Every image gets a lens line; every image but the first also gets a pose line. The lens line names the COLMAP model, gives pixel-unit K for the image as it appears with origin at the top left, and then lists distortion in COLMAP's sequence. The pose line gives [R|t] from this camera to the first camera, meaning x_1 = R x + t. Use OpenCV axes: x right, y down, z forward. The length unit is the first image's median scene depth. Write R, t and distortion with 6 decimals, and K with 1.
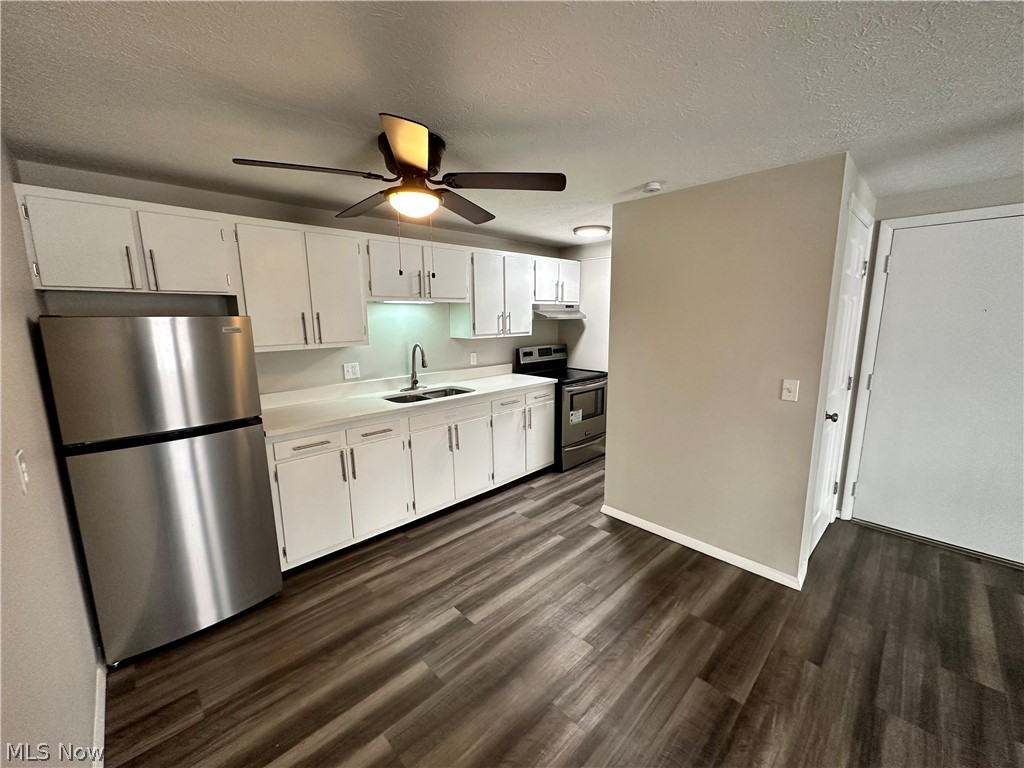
lens RADIAL K [[407.3, 0, 512.0], [0, 407.3, 384.0], [0, 0, 1]] dist [-0.001971, 0.000466]
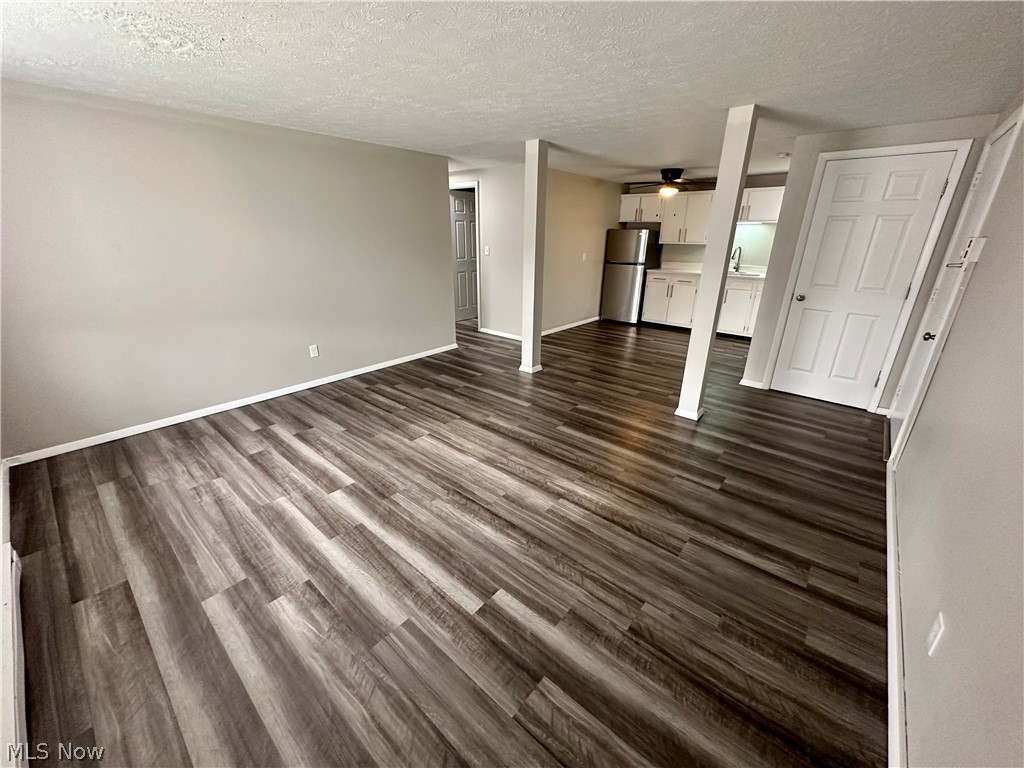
lens RADIAL K [[407.3, 0, 512.0], [0, 407.3, 384.0], [0, 0, 1]] dist [-0.001971, 0.000466]
pose [[0.089191, 0.356732, -0.929939, 2.185780], [-0.177662, 0.924385, 0.337562, 0.052994], [0.980041, 0.135107, 0.145824, -0.285760]]
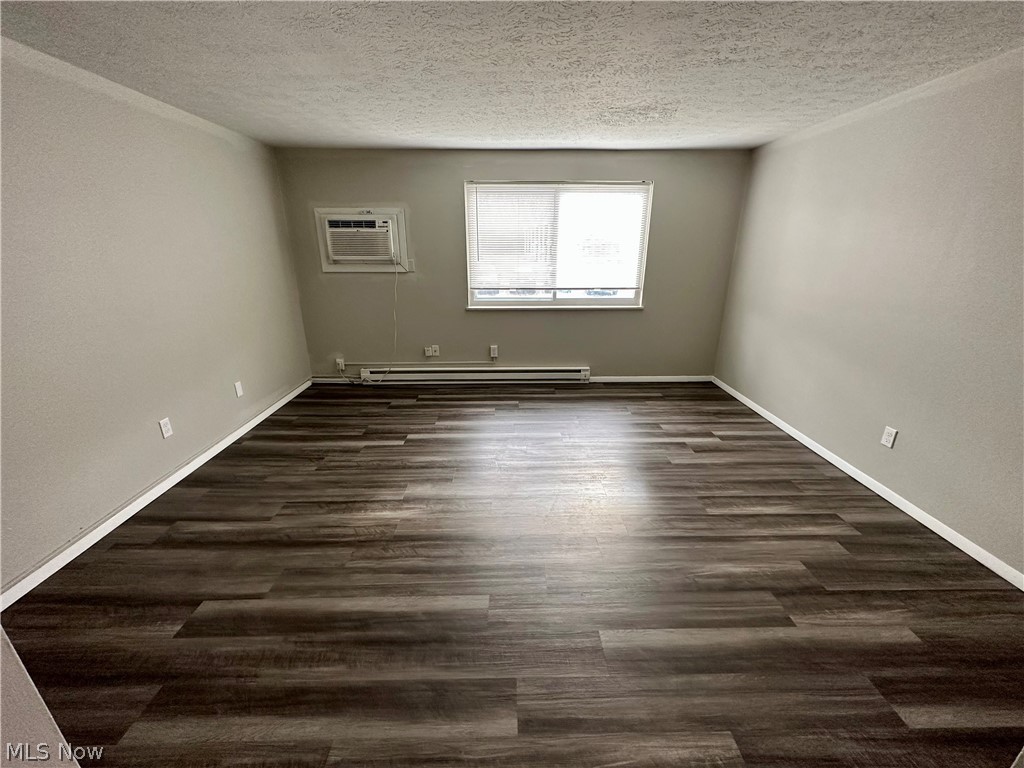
lens RADIAL K [[407.3, 0, 512.0], [0, 407.3, 384.0], [0, 0, 1]] dist [-0.001971, 0.000466]
pose [[-0.728084, -0.218735, 0.649652, 0.600367], [0.120122, 0.892347, 0.435073, -0.031046], [-0.674881, 0.394807, -0.623429, 0.339733]]
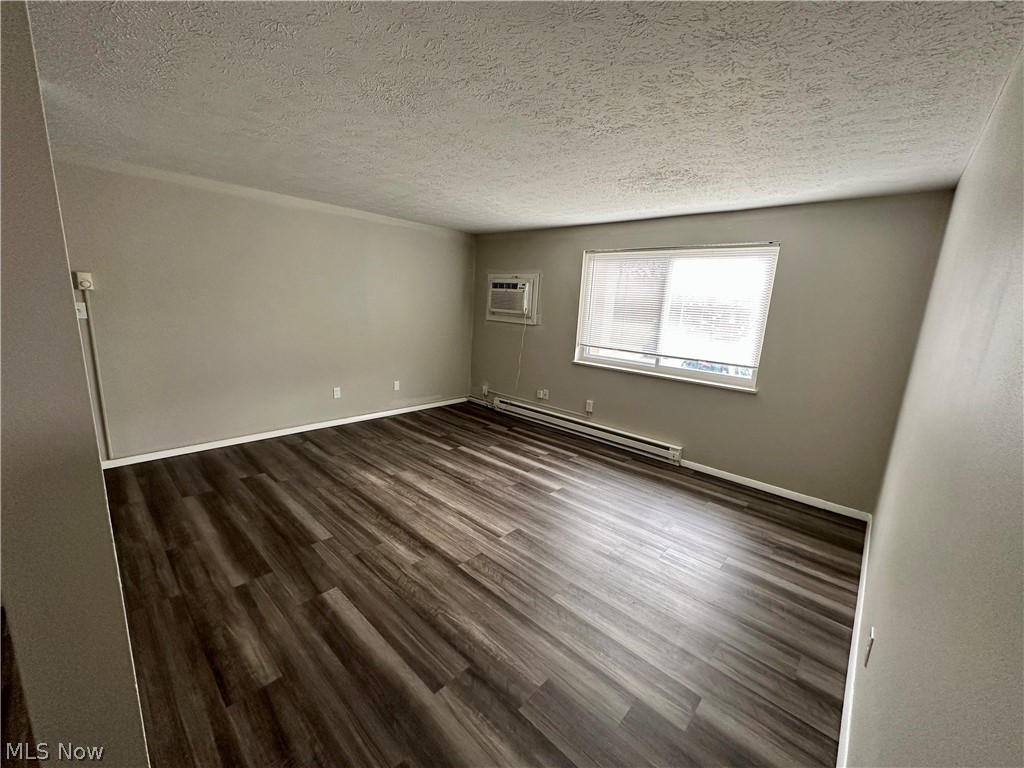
lens RADIAL K [[407.3, 0, 512.0], [0, 407.3, 384.0], [0, 0, 1]] dist [-0.001971, 0.000466]
pose [[-0.053727, -0.196751, 0.978980, 0.095050], [0.115675, 0.972570, 0.201810, 0.099417], [-0.991833, 0.124086, -0.029494, -0.381547]]
